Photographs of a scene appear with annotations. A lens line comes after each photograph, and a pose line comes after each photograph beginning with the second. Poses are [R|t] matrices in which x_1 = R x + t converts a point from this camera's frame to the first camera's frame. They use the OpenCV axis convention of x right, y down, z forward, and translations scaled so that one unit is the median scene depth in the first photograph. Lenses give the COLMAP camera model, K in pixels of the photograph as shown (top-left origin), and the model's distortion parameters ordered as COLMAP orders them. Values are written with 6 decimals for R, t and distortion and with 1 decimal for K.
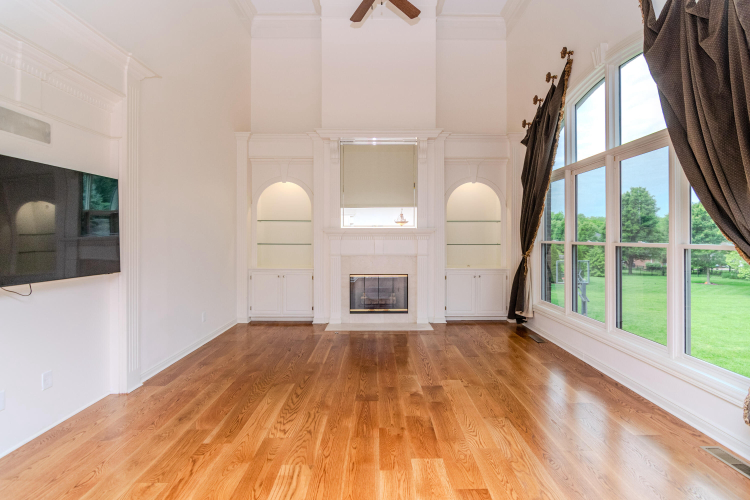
lens RADIAL K [[373.3, 0, 376.1], [0, 373.3, 238.5], [0, 0, 1]] dist [0.000776, -0.000085]
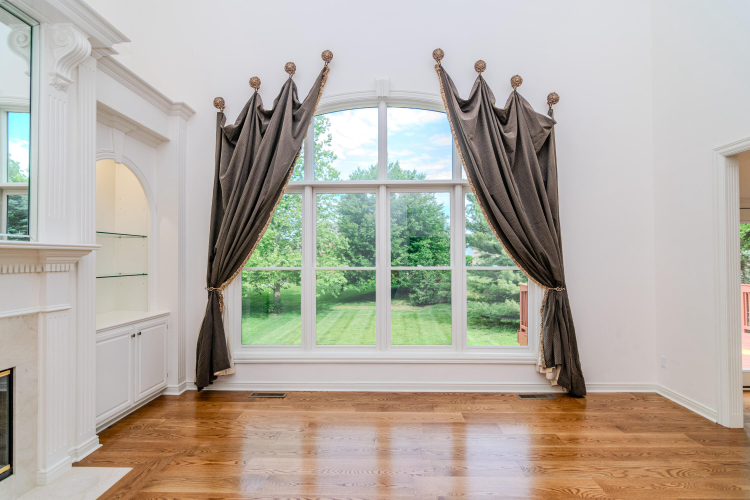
lens RADIAL K [[362.6, 0, 383.7], [0, 362.6, 254.9], [0, 0, 1]] dist [-0.002178, -0.000471]
pose [[0.007397, 0.013335, 0.999884, -0.277053], [0.001931, 0.999909, -0.013349, -0.007516], [-0.999971, 0.002029, 0.007371, 0.669885]]
